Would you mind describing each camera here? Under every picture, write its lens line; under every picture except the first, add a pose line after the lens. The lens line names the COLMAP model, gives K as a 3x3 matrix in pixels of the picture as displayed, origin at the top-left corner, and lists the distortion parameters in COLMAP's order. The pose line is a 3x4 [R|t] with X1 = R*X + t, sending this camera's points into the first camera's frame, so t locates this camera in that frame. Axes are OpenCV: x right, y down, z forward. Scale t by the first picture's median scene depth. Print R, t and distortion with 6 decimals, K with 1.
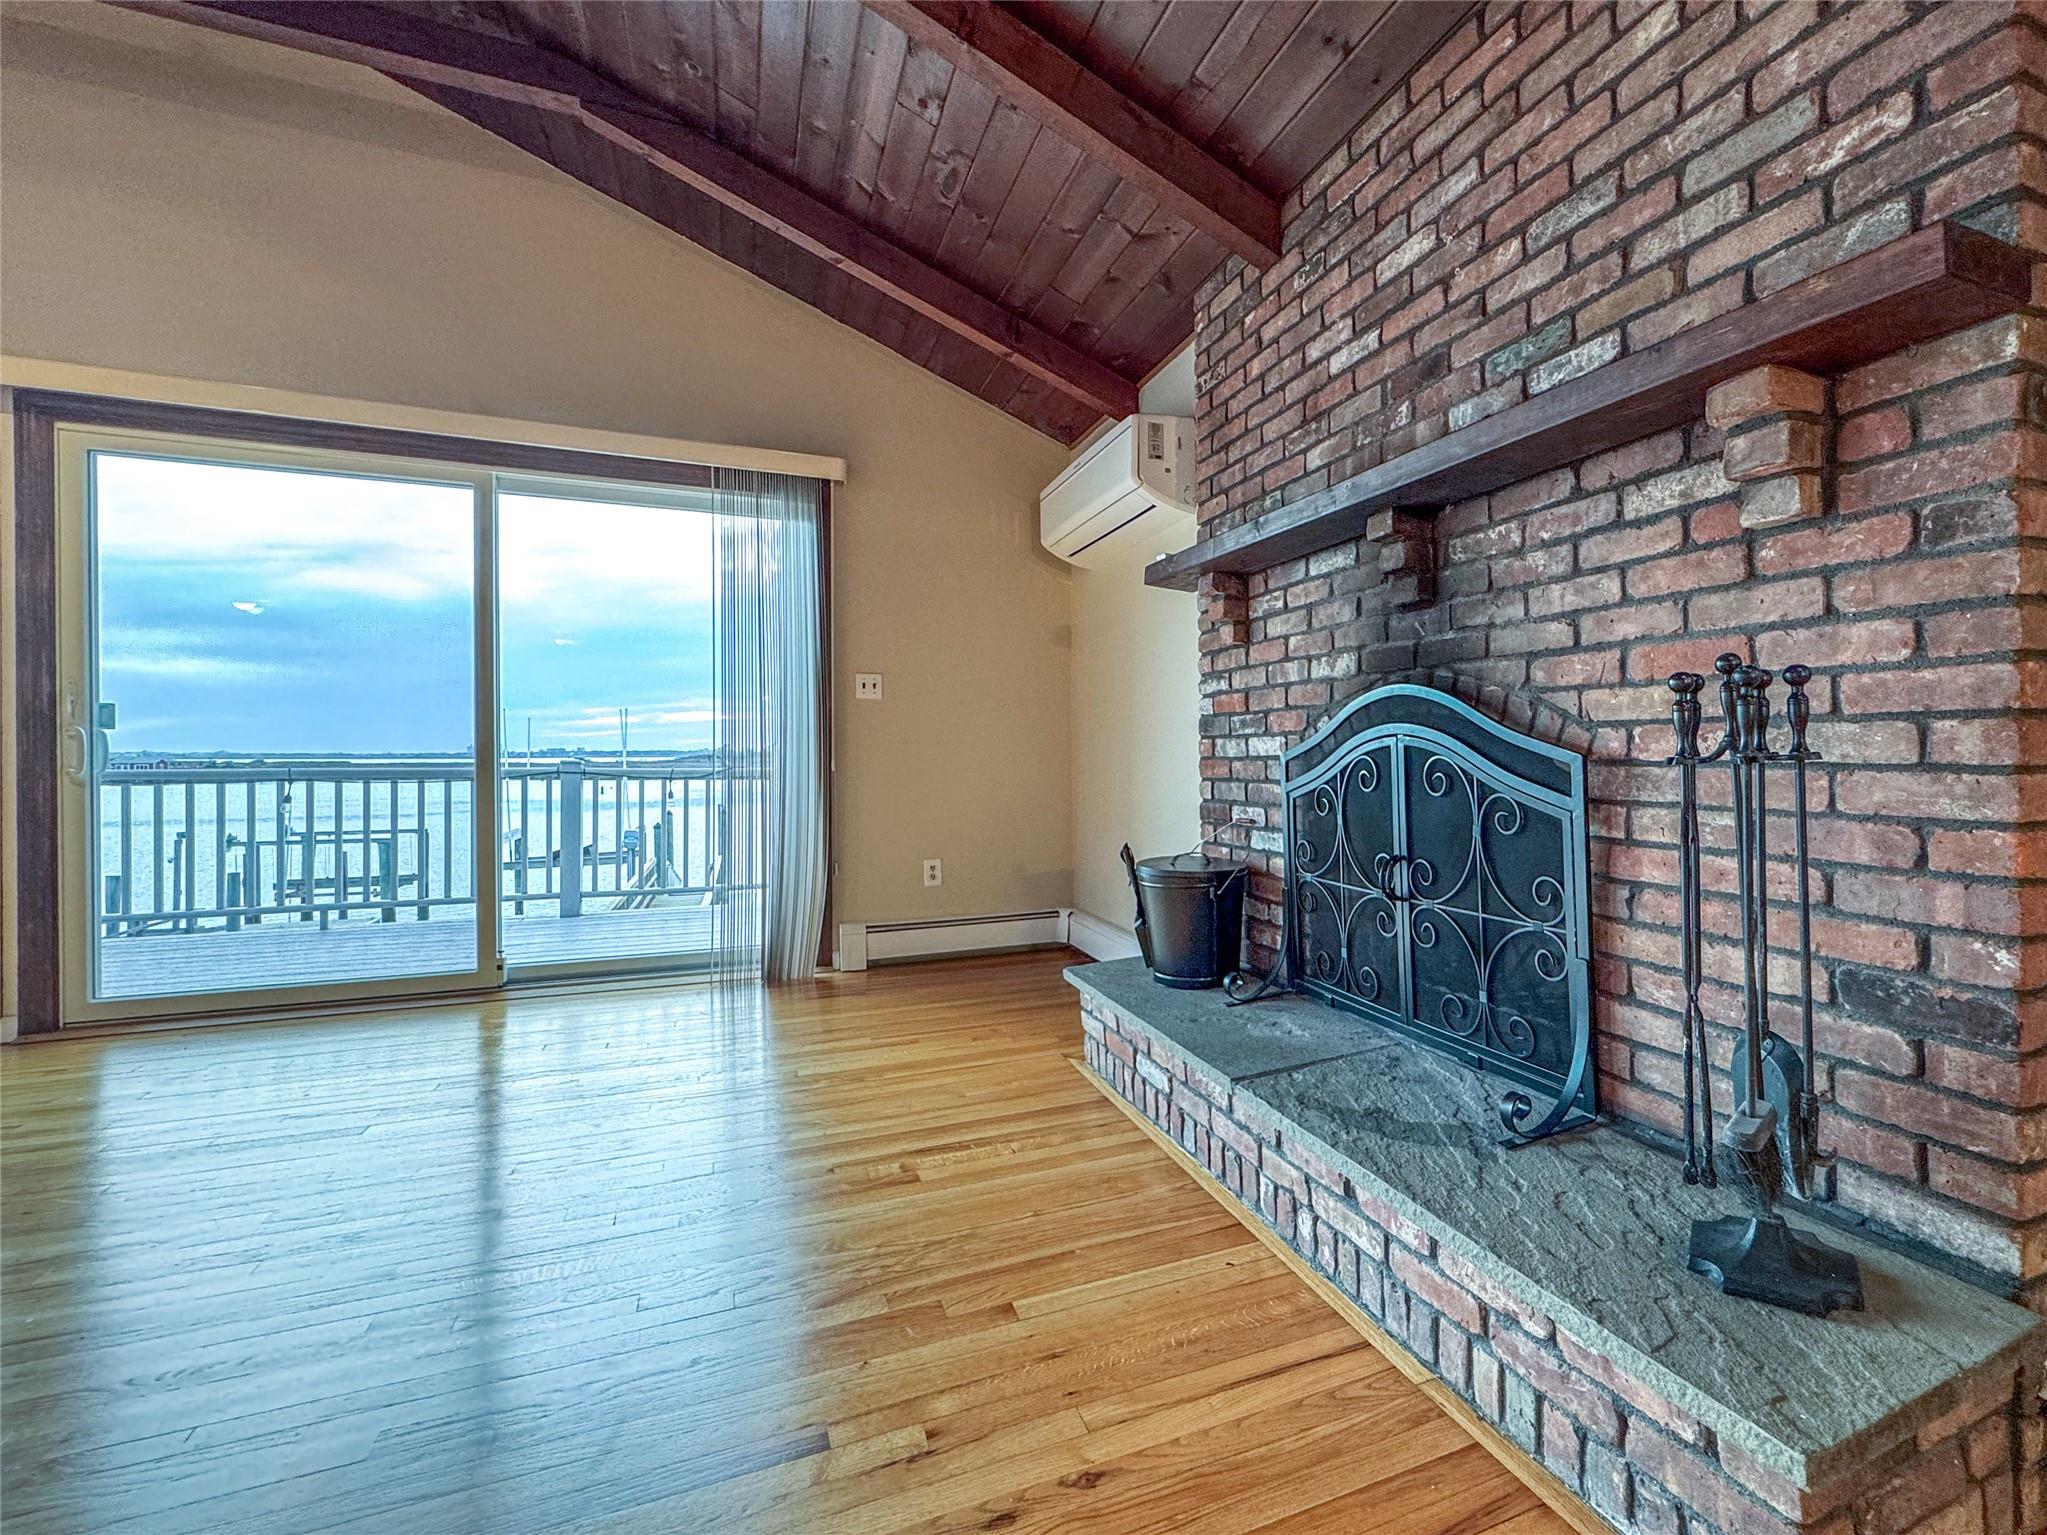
lens RADIAL K [[873.2, 0, 1137.4], [0, 873.2, 750.3], [0, 0, 1]] dist [-0.008122, -0.000024]
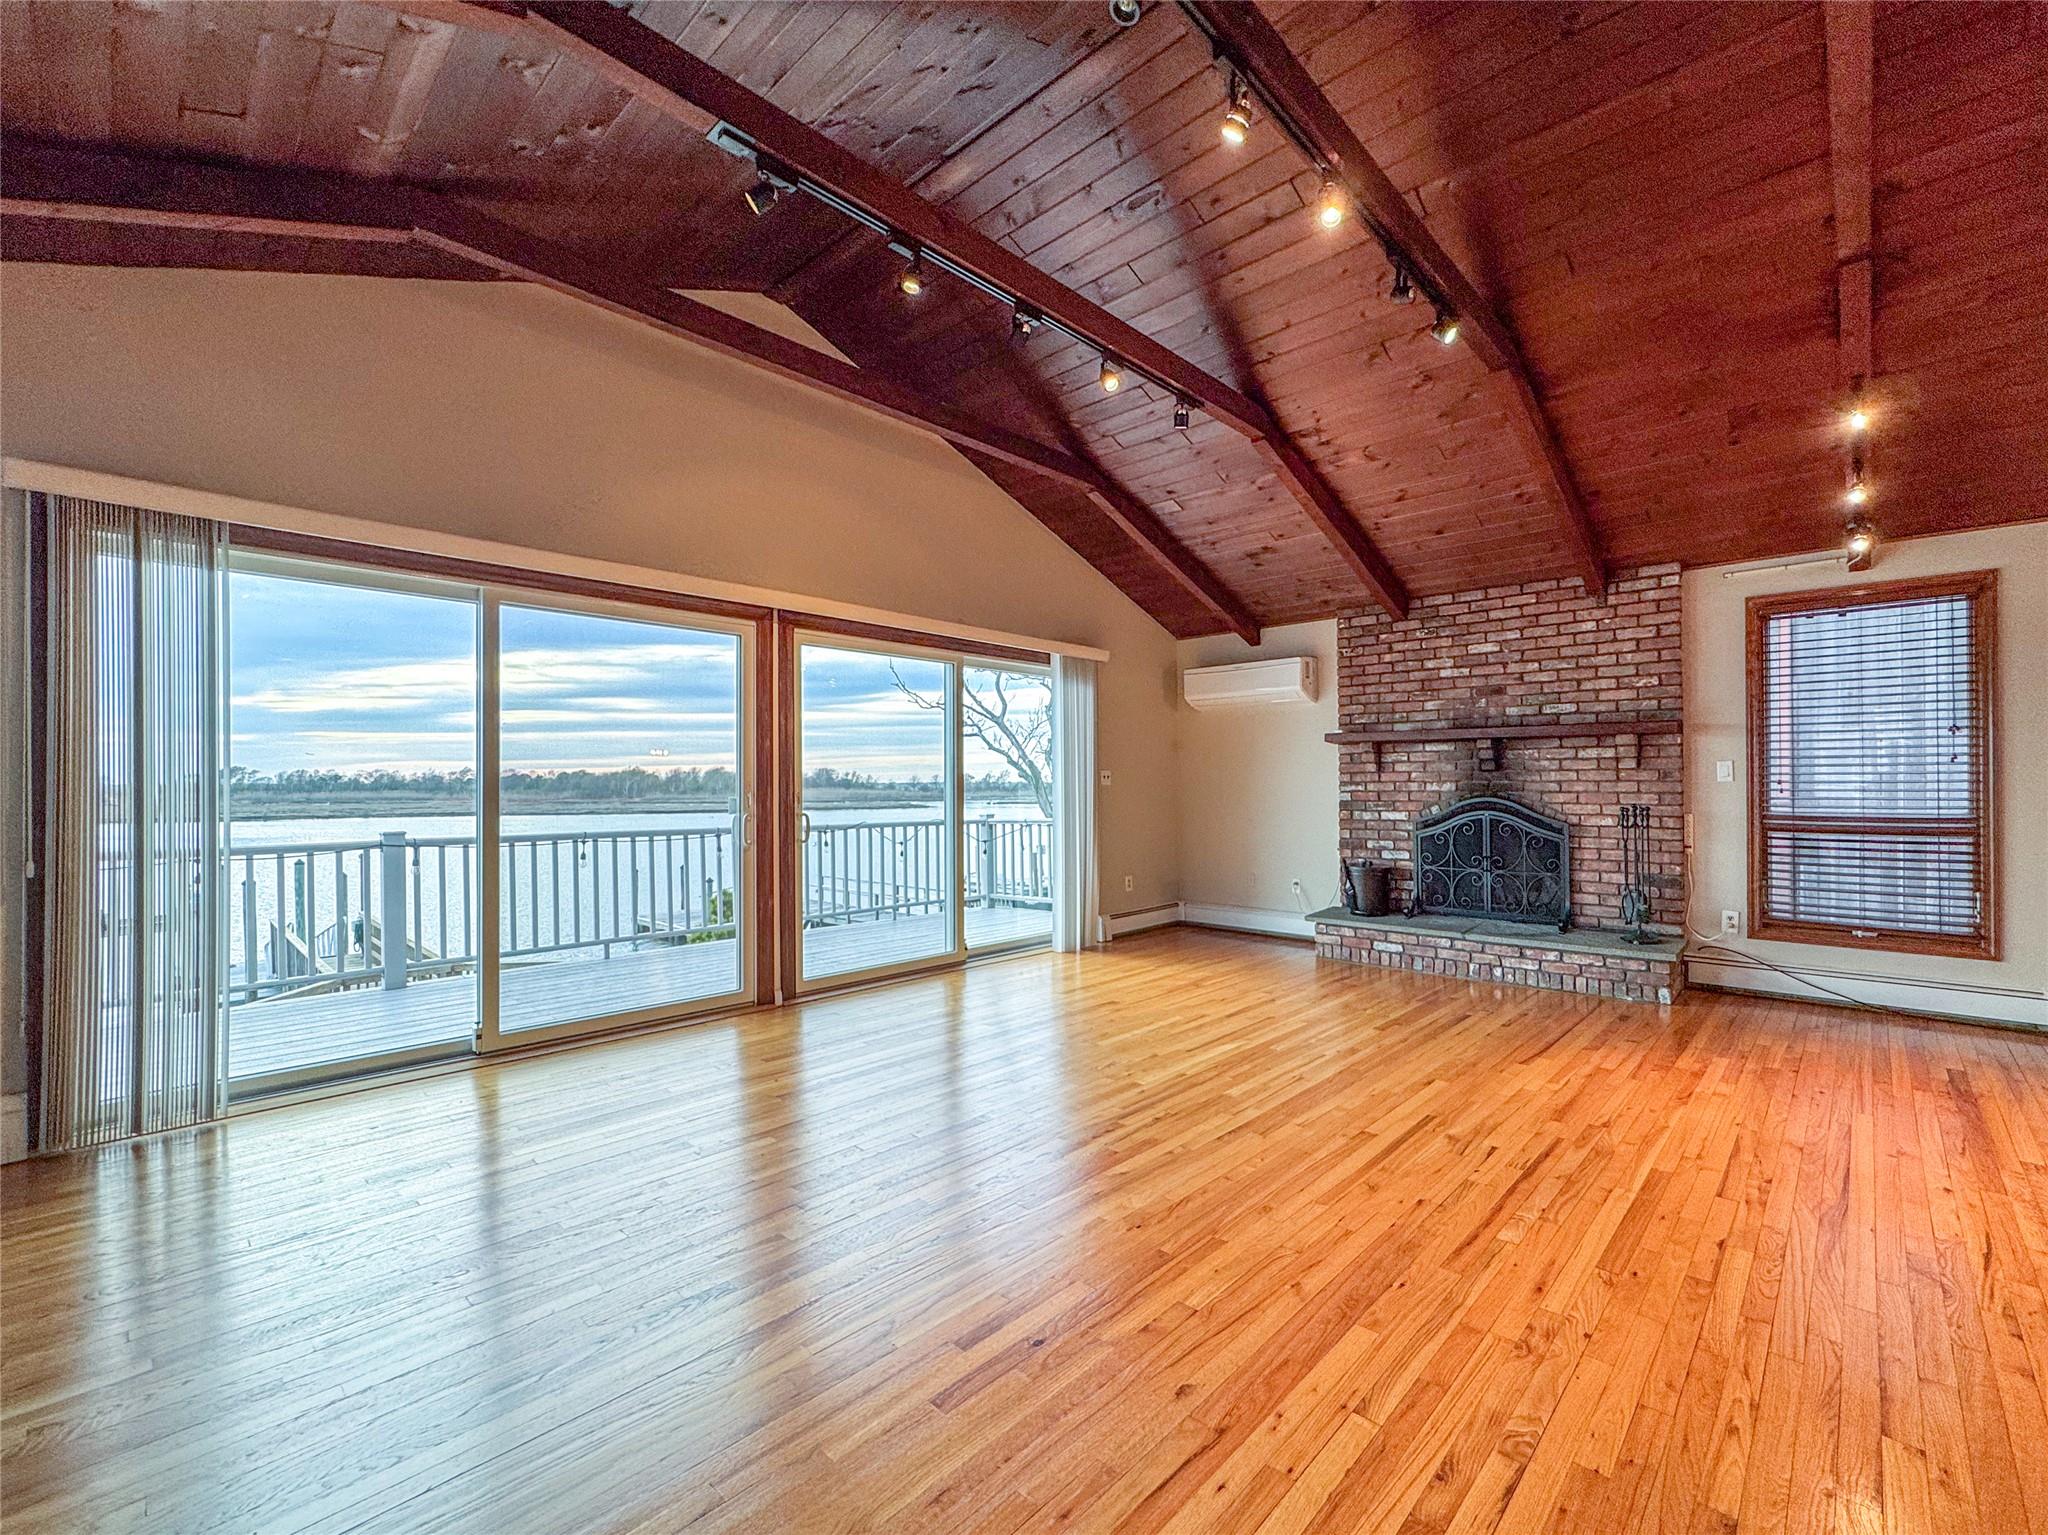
lens RADIAL K [[873.6, 0, 1037.0], [0, 873.6, 771.5], [0, 0, 1]] dist [-0.008122, -0.000024]
pose [[0.921910, 0.000549, 0.387405, -1.610893], [0.003013, 0.999959, -0.008586, -0.103405], [-0.387393, 0.009082, 0.921870, -0.803318]]
